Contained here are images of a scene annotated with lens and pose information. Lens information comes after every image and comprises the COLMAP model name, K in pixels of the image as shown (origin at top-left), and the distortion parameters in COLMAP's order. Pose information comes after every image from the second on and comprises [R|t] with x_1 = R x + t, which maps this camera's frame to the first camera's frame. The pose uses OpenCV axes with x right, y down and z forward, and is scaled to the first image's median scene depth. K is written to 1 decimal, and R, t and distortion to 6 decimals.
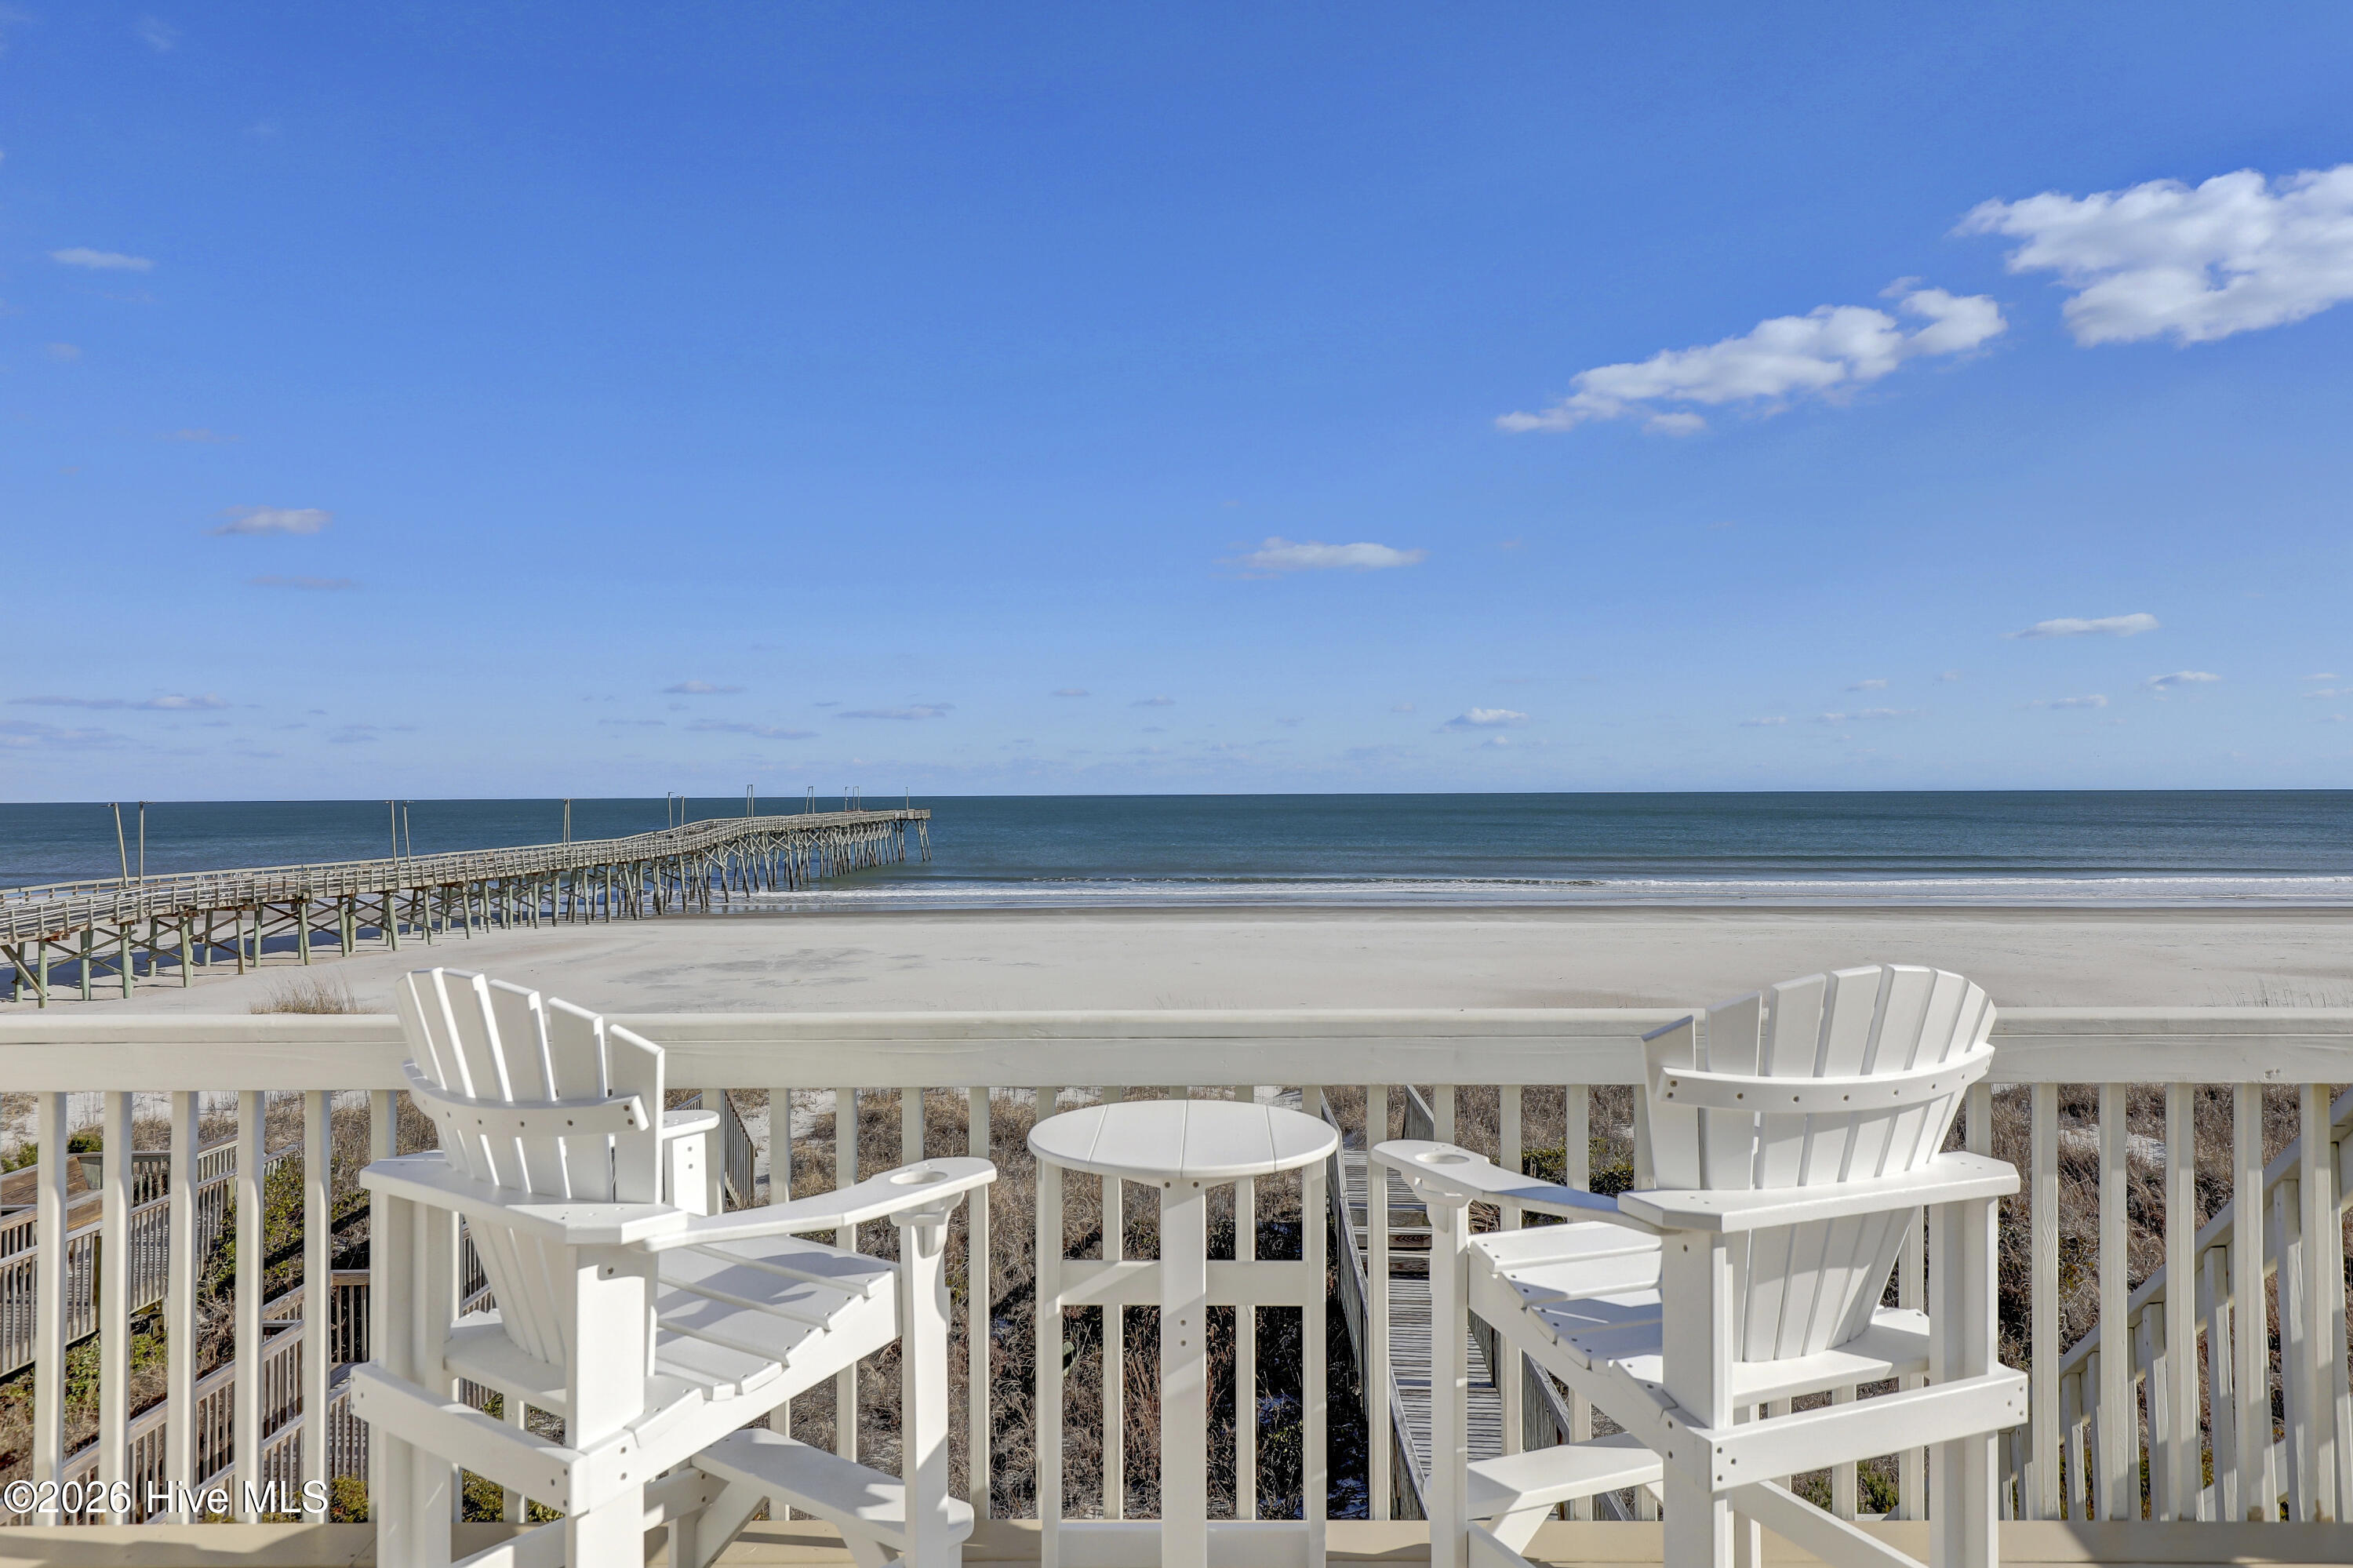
lens RADIAL K [[1717.3, 0, 1167.7], [0, 1717.3, 786.0], [0, 0, 1]] dist [0.056446, -0.010224]
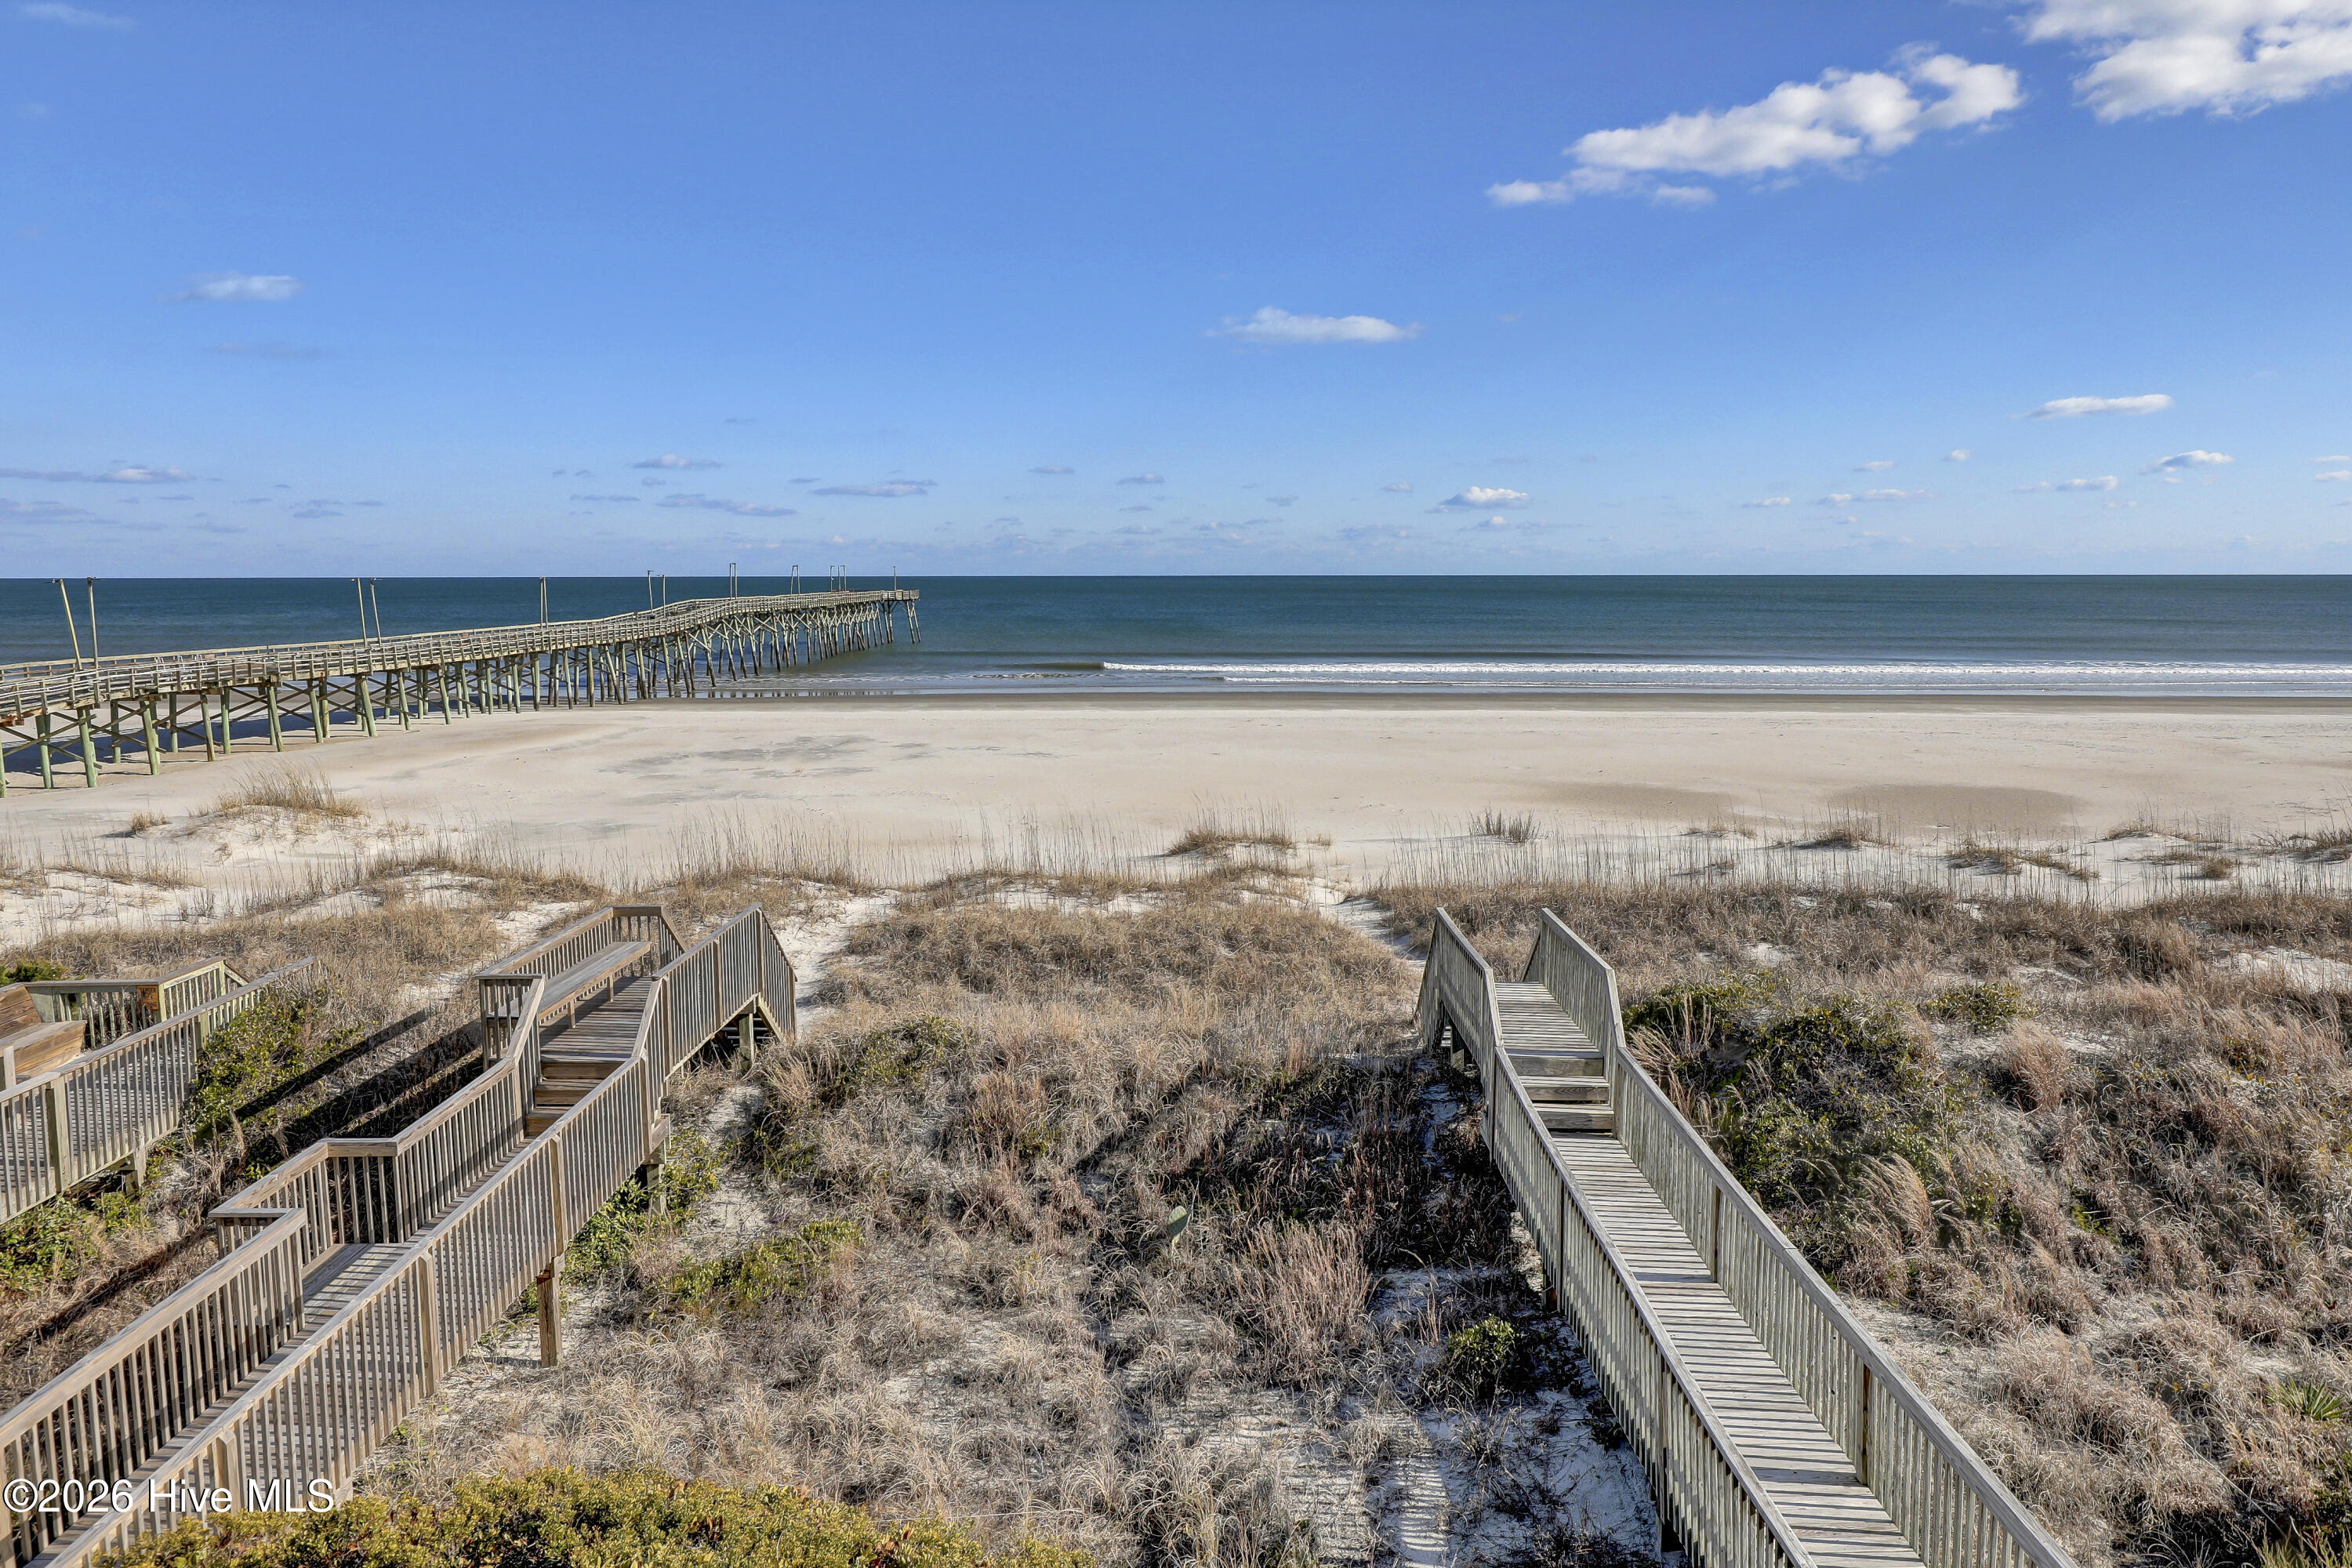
lens RADIAL K [[1593.4, 0, 1179.3], [0, 1593.4, 759.6], [0, 0, 1]] dist [0.004276, 0.008839]
pose [[0.998600, -0.001694, 0.052863, -0.043287], [-0.004747, 0.992583, 0.121473, -0.001520], [-0.052677, -0.121554, 0.991186, 0.095079]]
